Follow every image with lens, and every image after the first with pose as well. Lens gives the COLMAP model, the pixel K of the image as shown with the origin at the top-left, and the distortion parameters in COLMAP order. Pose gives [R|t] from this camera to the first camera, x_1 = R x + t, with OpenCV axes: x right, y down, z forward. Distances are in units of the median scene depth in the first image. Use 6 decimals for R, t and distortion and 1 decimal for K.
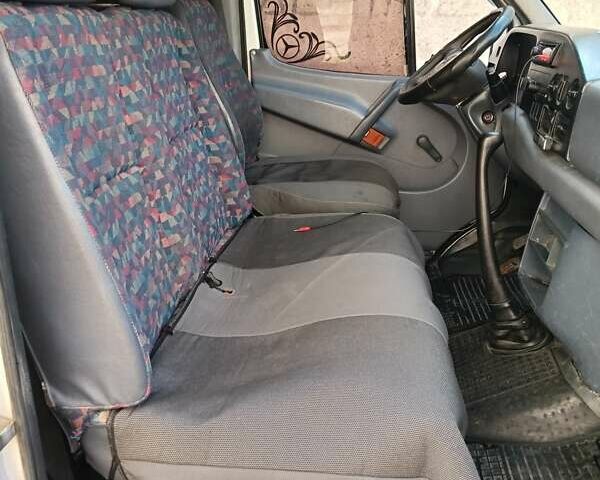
lens RADIAL K [[653.8, 0, 283.9], [0, 653.8, 251.0], [0, 0, 1]] dist [0.168210, -0.442828]
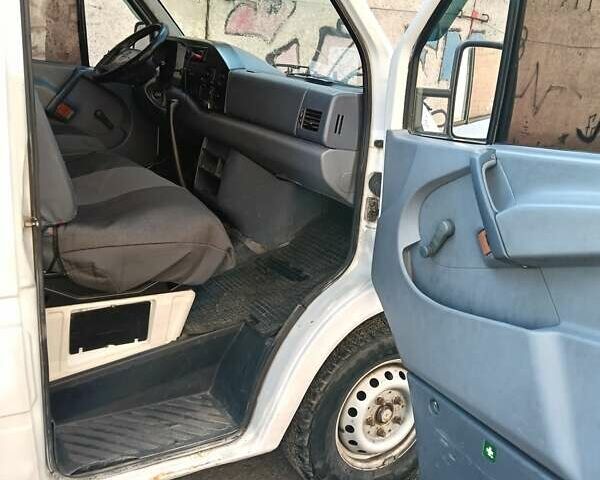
lens RADIAL K [[653.8, 0, 283.9], [0, 653.8, 251.0], [0, 0, 1]] dist [0.168210, -0.442828]
pose [[0.810177, -0.100681, 0.577474, -0.433755], [0.105906, 0.994069, 0.024730, 0.175856], [-0.576538, 0.041122, 0.816035, -0.466336]]
